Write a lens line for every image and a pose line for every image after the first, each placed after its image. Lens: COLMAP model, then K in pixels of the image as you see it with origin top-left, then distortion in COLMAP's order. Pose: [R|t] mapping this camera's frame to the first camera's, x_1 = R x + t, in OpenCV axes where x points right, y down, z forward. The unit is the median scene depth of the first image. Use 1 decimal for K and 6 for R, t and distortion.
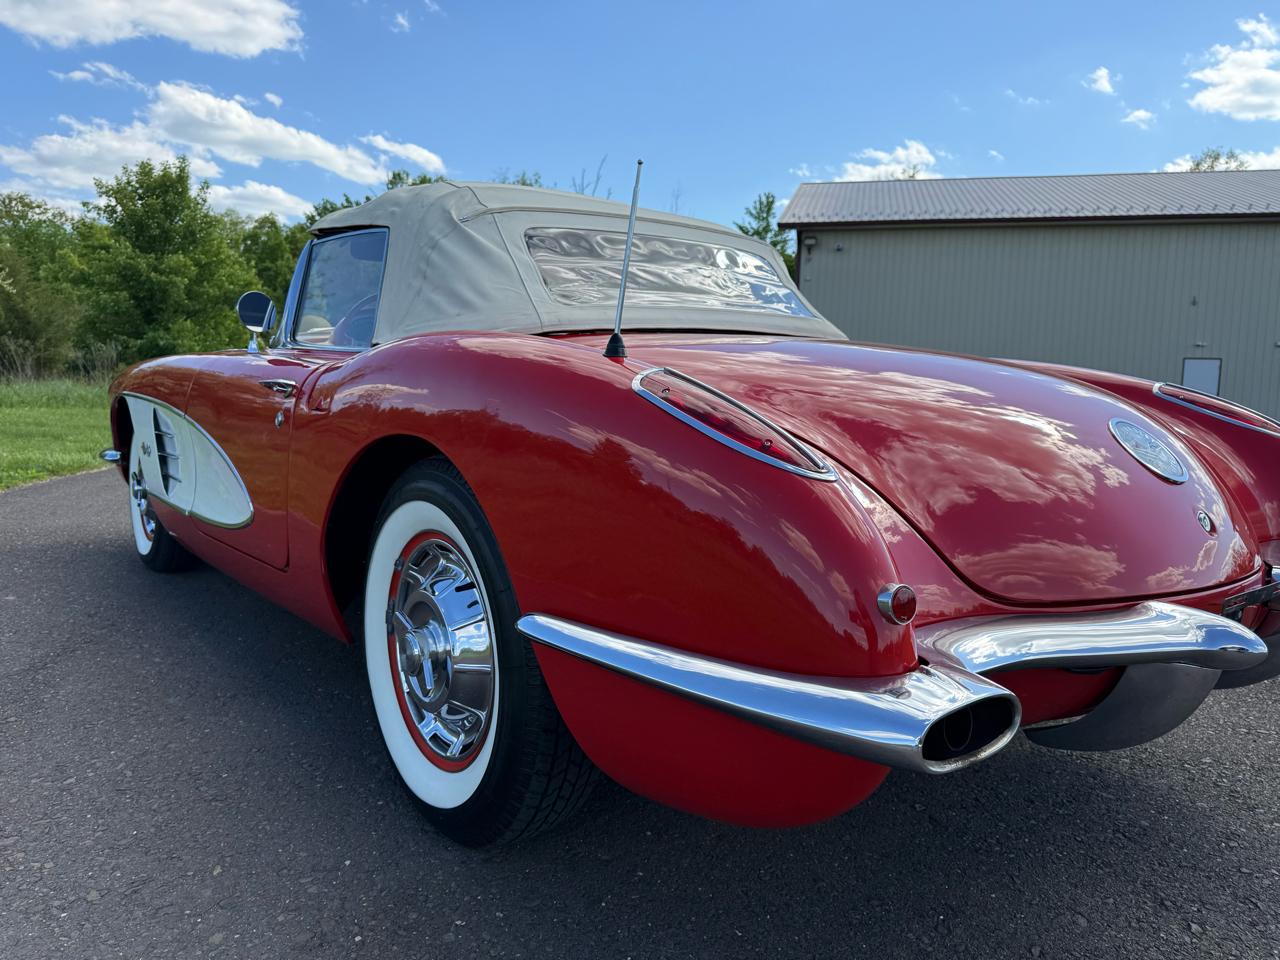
lens RADIAL K [[915.9, 0, 636.5], [0, 915.9, 477.1], [0, 0, 1]] dist [0.008663, -0.008415]
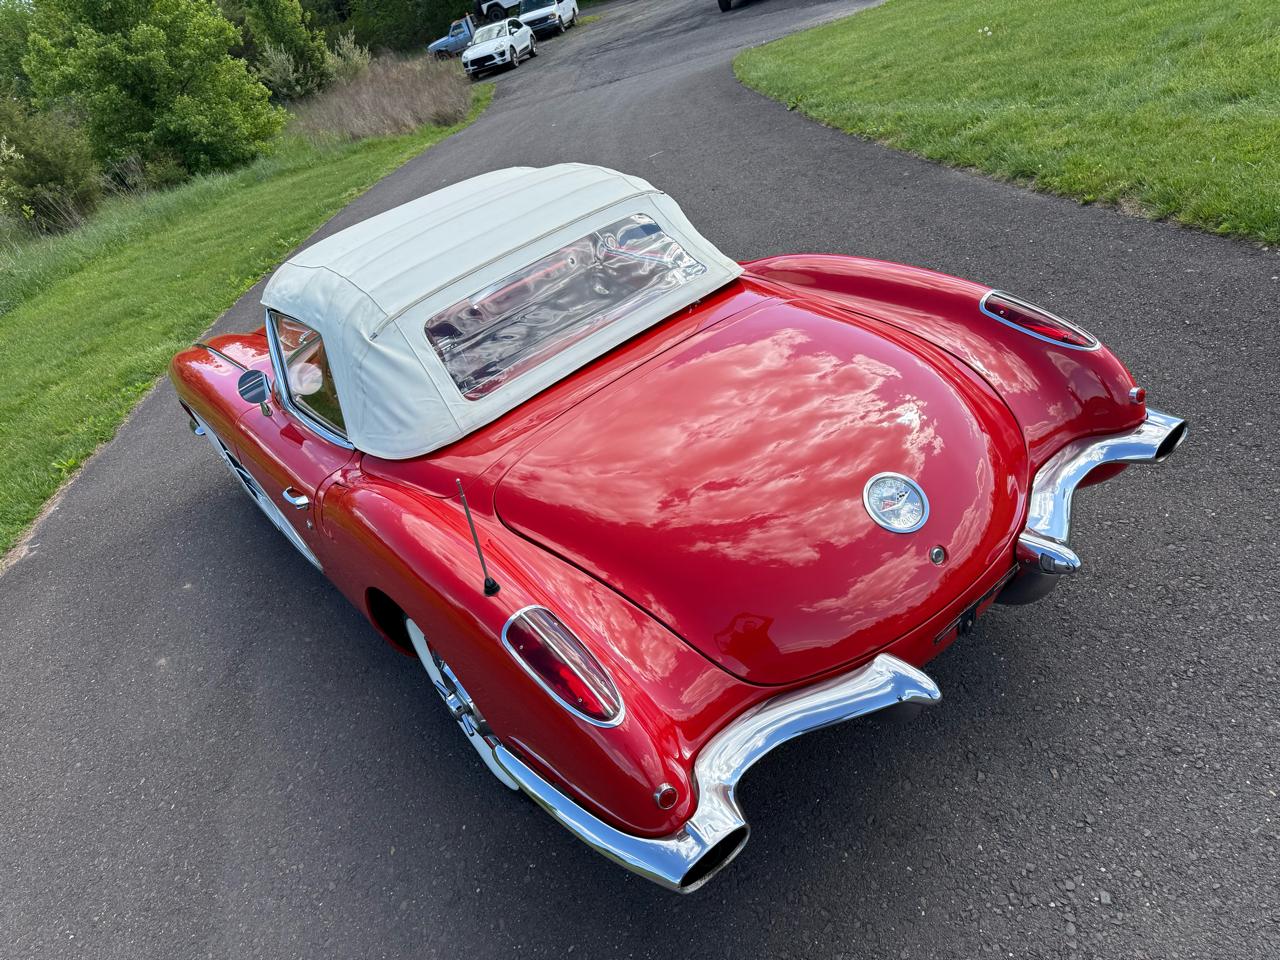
lens RADIAL K [[922.1, 0, 638.4], [0, 922.1, 479.1], [0, 0, 1]] dist [0.003396, -0.005296]
pose [[0.952398, -0.251315, -0.172567, 0.322216], [0.299697, 0.875555, 0.378927, -0.500243], [0.055862, -0.412607, 0.909195, -0.166409]]
